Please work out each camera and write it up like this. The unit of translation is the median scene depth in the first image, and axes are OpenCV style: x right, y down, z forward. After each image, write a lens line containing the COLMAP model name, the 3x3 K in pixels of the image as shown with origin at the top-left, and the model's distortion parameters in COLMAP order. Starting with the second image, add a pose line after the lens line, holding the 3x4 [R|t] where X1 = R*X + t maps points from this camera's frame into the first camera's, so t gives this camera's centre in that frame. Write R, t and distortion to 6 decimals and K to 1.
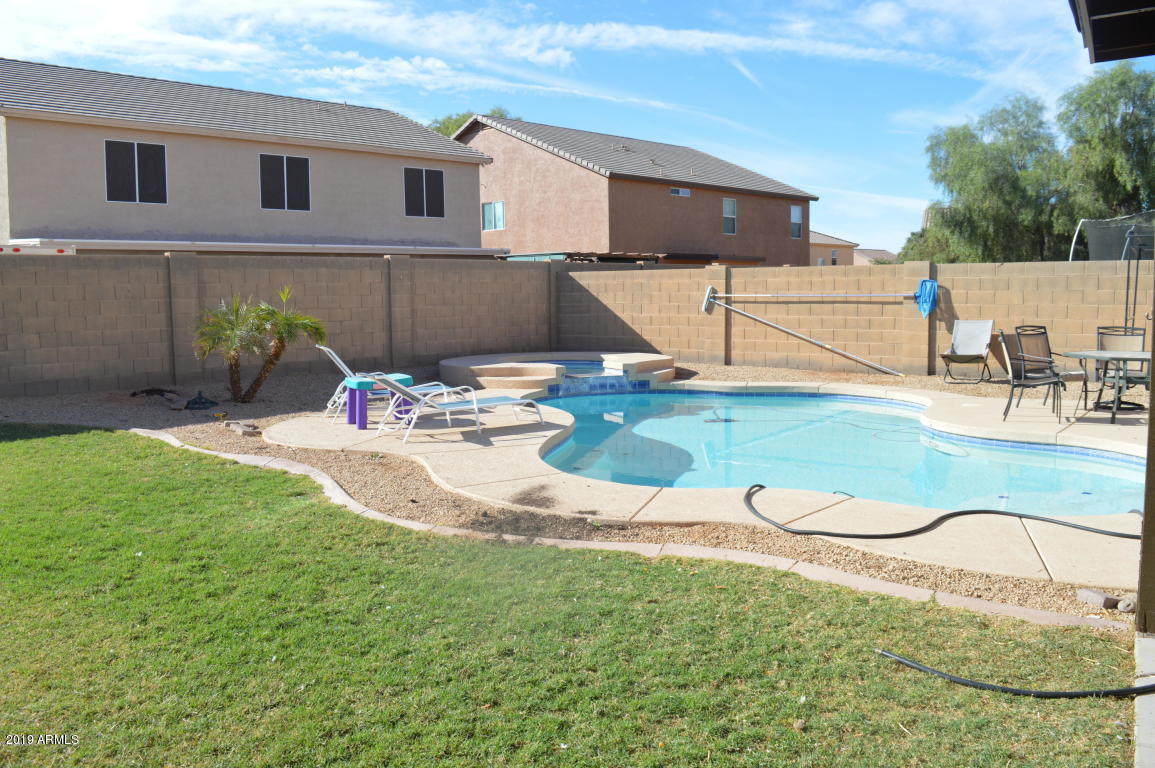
lens RADIAL K [[918.3, 0, 580.2], [0, 918.3, 381.1], [0, 0, 1]] dist [-0.094400, 0.025700]
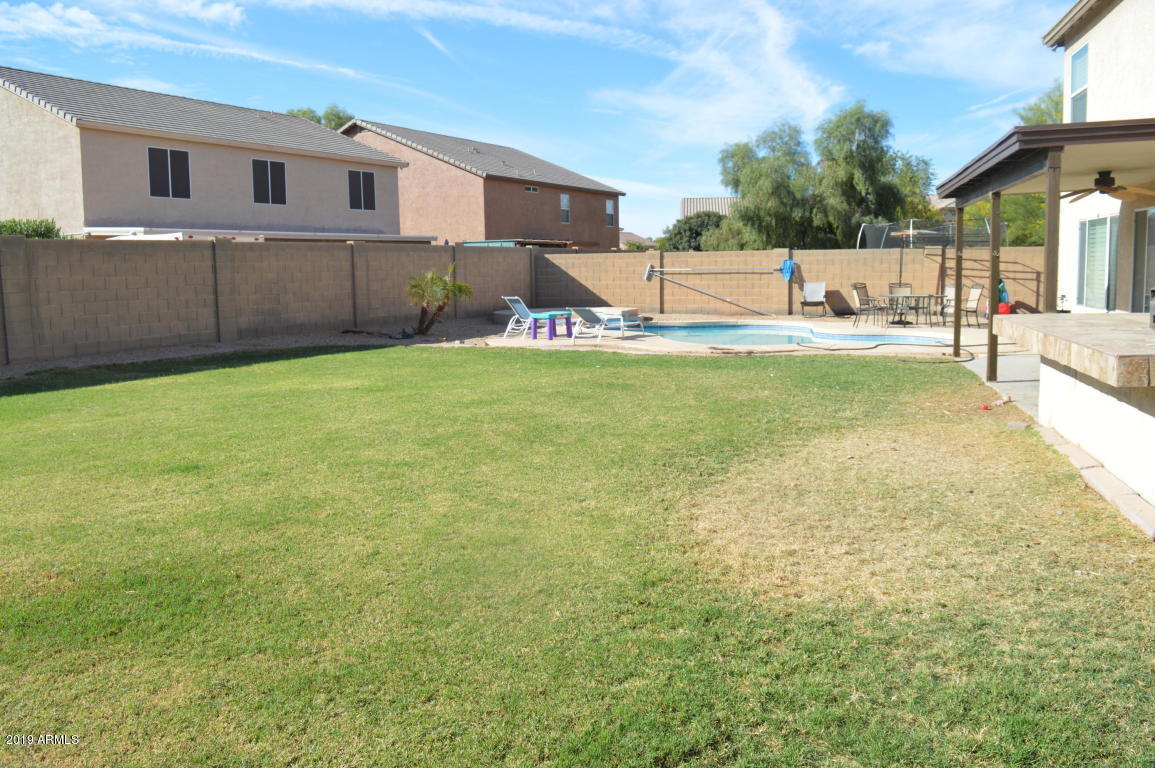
lens RADIAL K [[918.3, 0, 580.2], [0, 918.3, 381.1], [0, 0, 1]] dist [-0.094400, 0.025700]
pose [[0.957979, -0.037659, 0.284357, -0.240190], [0.031816, 0.999177, 0.025144, 0.030555], [-0.285070, -0.015040, 0.958389, -0.268884]]
